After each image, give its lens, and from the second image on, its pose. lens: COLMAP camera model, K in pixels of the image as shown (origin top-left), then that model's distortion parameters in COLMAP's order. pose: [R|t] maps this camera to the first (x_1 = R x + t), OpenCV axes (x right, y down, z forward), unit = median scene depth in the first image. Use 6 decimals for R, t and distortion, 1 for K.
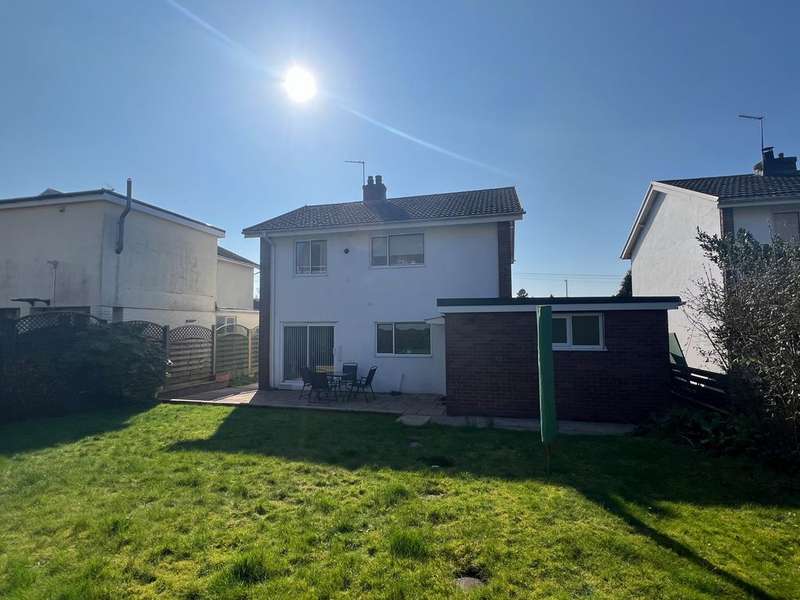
lens RADIAL K [[399.0, 0, 395.5], [0, 399.0, 299.5], [0, 0, 1]] dist [-0.002803, 0.000140]
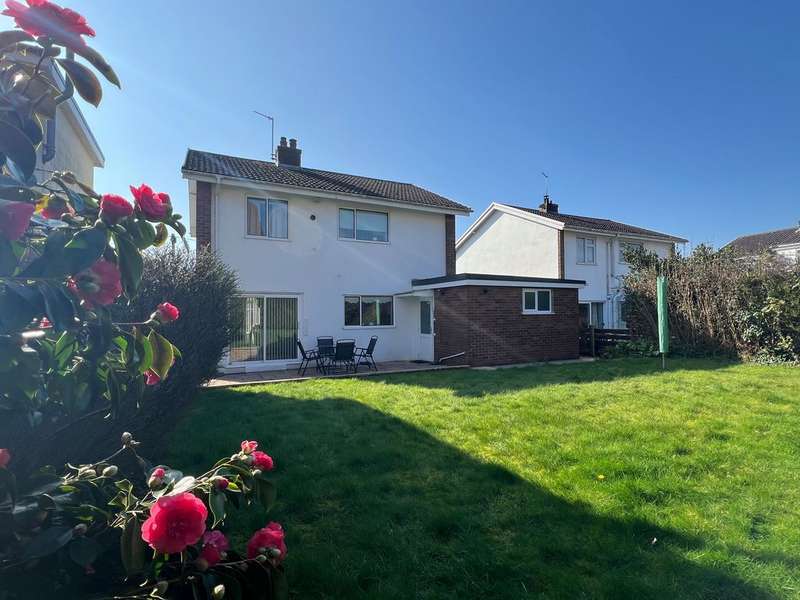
lens RADIAL K [[399.0, 0, 395.5], [0, 399.0, 299.5], [0, 0, 1]] dist [-0.002803, 0.000140]
pose [[0.738576, 0.020639, 0.673854, -0.626594], [-0.041205, 0.999045, 0.014564, 0.049463], [-0.672910, -0.038523, 0.738721, 0.182059]]
